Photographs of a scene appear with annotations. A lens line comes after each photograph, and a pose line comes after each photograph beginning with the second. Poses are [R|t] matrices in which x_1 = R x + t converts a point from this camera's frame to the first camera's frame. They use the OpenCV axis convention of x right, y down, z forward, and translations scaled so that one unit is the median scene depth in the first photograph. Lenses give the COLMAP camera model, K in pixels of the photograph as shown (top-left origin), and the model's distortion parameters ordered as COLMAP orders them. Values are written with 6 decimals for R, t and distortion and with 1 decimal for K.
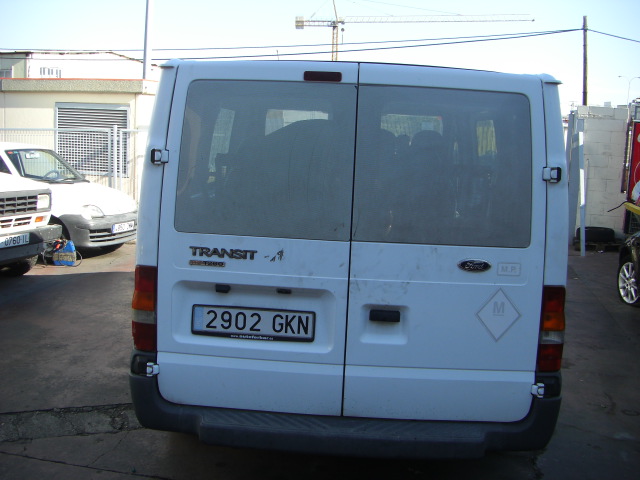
lens RADIAL K [[705.9, 0, 320.1], [0, 705.9, 235.6], [0, 0, 1]] dist [-0.142267, 0.000000]
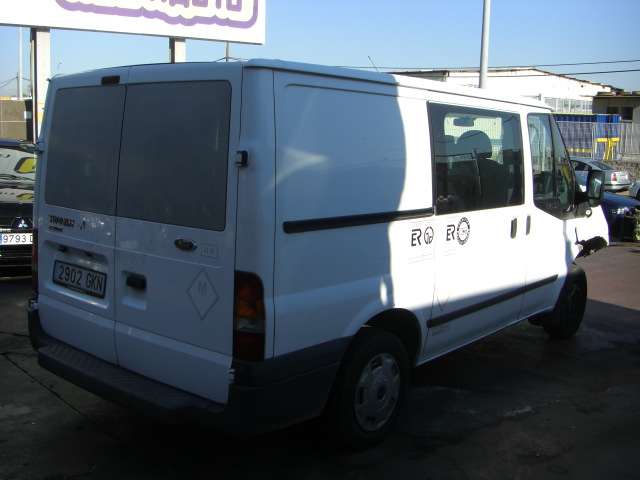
lens RADIAL K [[705.9, 0, 313.6], [0, 705.9, 242.3], [0, 0, 1]] dist [-0.142267, 0.000000]
pose [[0.800301, 0.072587, -0.595188, 0.996006], [-0.081846, 0.996579, 0.011487, 0.010765], [0.593986, 0.039520, 0.803504, 0.248704]]
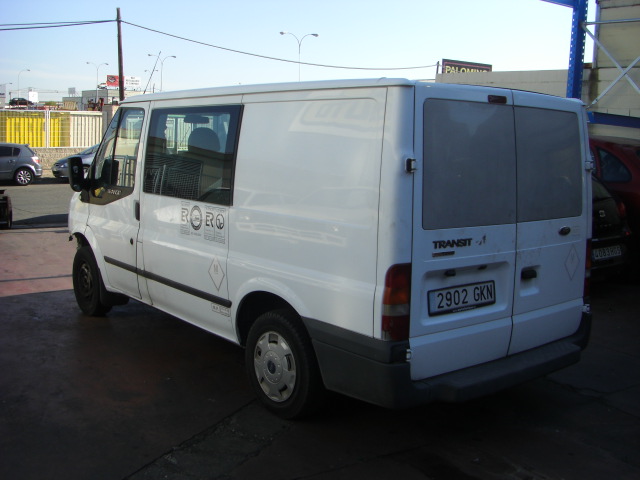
lens RADIAL K [[705.9, 0, 314.1], [0, 705.9, 242.8], [0, 0, 1]] dist [-0.142267, 0.000000]
pose [[0.747961, -0.119047, 0.652979, -1.098033], [0.099953, 0.992767, 0.066503, -0.079771], [-0.656173, 0.015526, 0.754451, 0.246323]]
